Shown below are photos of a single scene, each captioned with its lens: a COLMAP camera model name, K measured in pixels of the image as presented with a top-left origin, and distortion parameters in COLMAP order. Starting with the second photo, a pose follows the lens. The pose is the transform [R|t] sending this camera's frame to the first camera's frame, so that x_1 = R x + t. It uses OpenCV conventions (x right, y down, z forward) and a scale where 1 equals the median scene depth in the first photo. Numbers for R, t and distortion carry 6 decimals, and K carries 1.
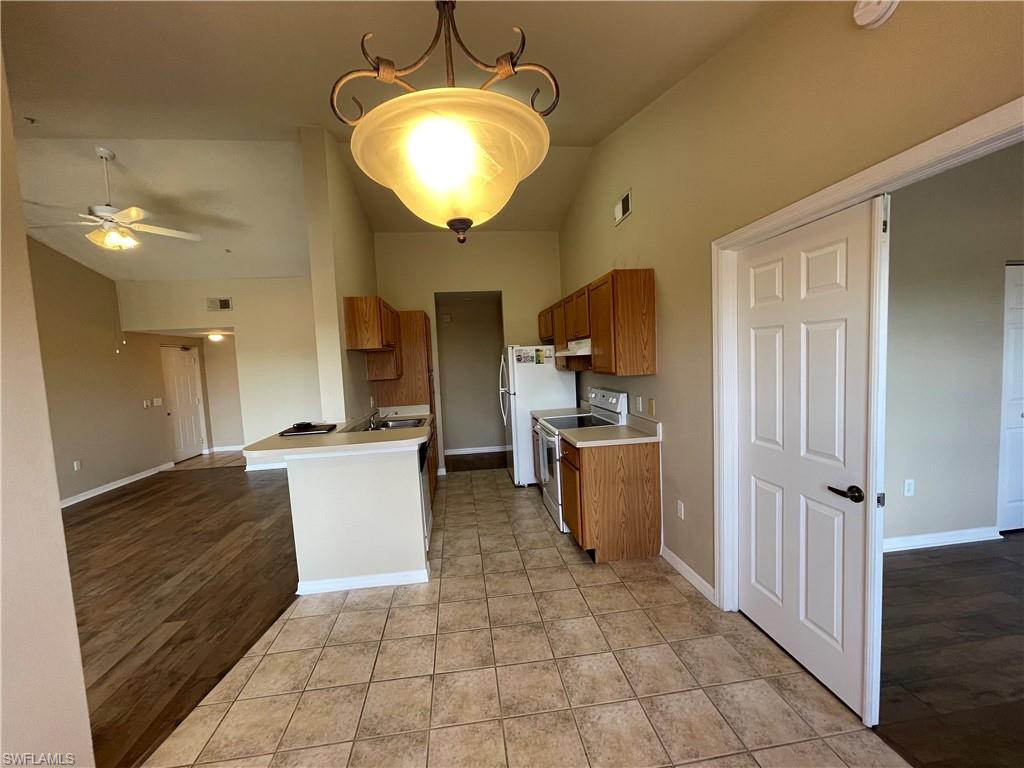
lens RADIAL K [[411.0, 0, 508.2], [0, 411.0, 385.5], [0, 0, 1]] dist [0.000499, 0.000219]
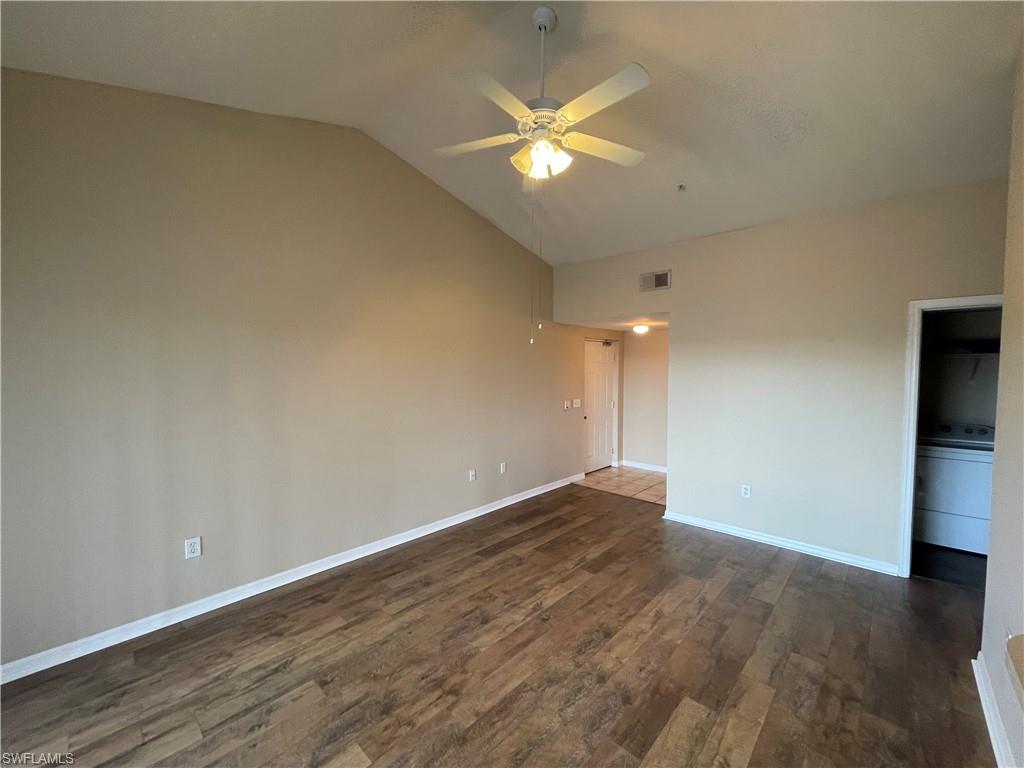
lens RADIAL K [[411.0, 0, 511.4], [0, 411.0, 385.3], [0, 0, 1]] dist [0.000499, 0.000219]
pose [[0.639137, 0.085805, -0.764292, -0.422093], [-0.086002, 0.995498, 0.039843, -0.032673], [0.764269, 0.040266, 0.643639, 0.502201]]
